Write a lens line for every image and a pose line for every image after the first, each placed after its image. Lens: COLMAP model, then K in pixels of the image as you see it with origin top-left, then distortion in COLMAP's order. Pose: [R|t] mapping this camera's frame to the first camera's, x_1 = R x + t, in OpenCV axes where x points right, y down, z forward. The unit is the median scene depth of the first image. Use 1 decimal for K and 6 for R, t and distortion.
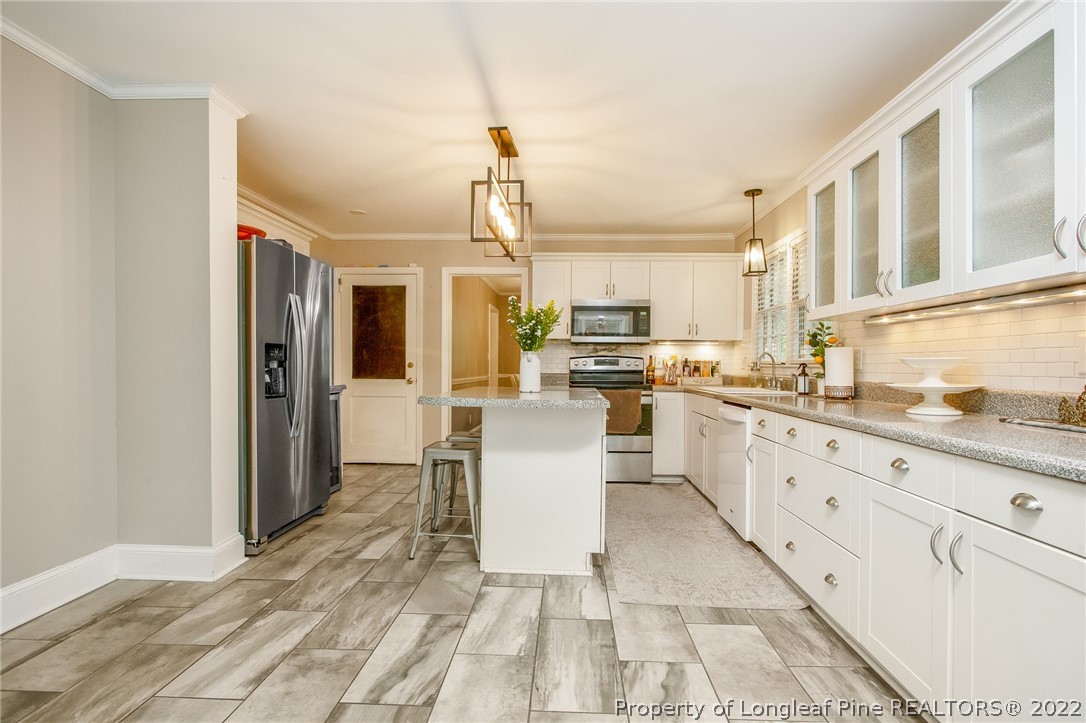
lens RADIAL K [[542.1, 0, 552.6], [0, 542.1, 375.0], [0, 0, 1]] dist [0.002467, 0.000642]
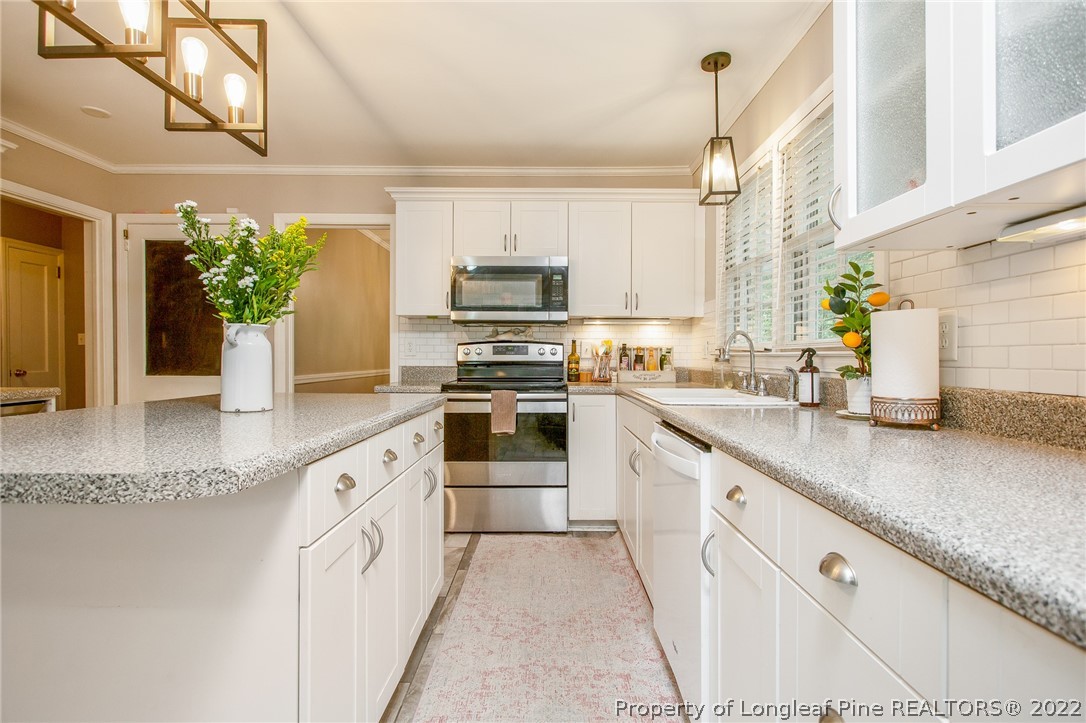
lens RADIAL K [[529.7, 0, 545.6], [0, 529.7, 359.5], [0, 0, 1]] dist [-0.003591, -0.000531]
pose [[0.999457, -0.003557, 0.032762, 0.133289], [0.003902, 0.999938, -0.010463, -0.004448], [-0.032723, 0.010585, 0.999408, 0.351132]]
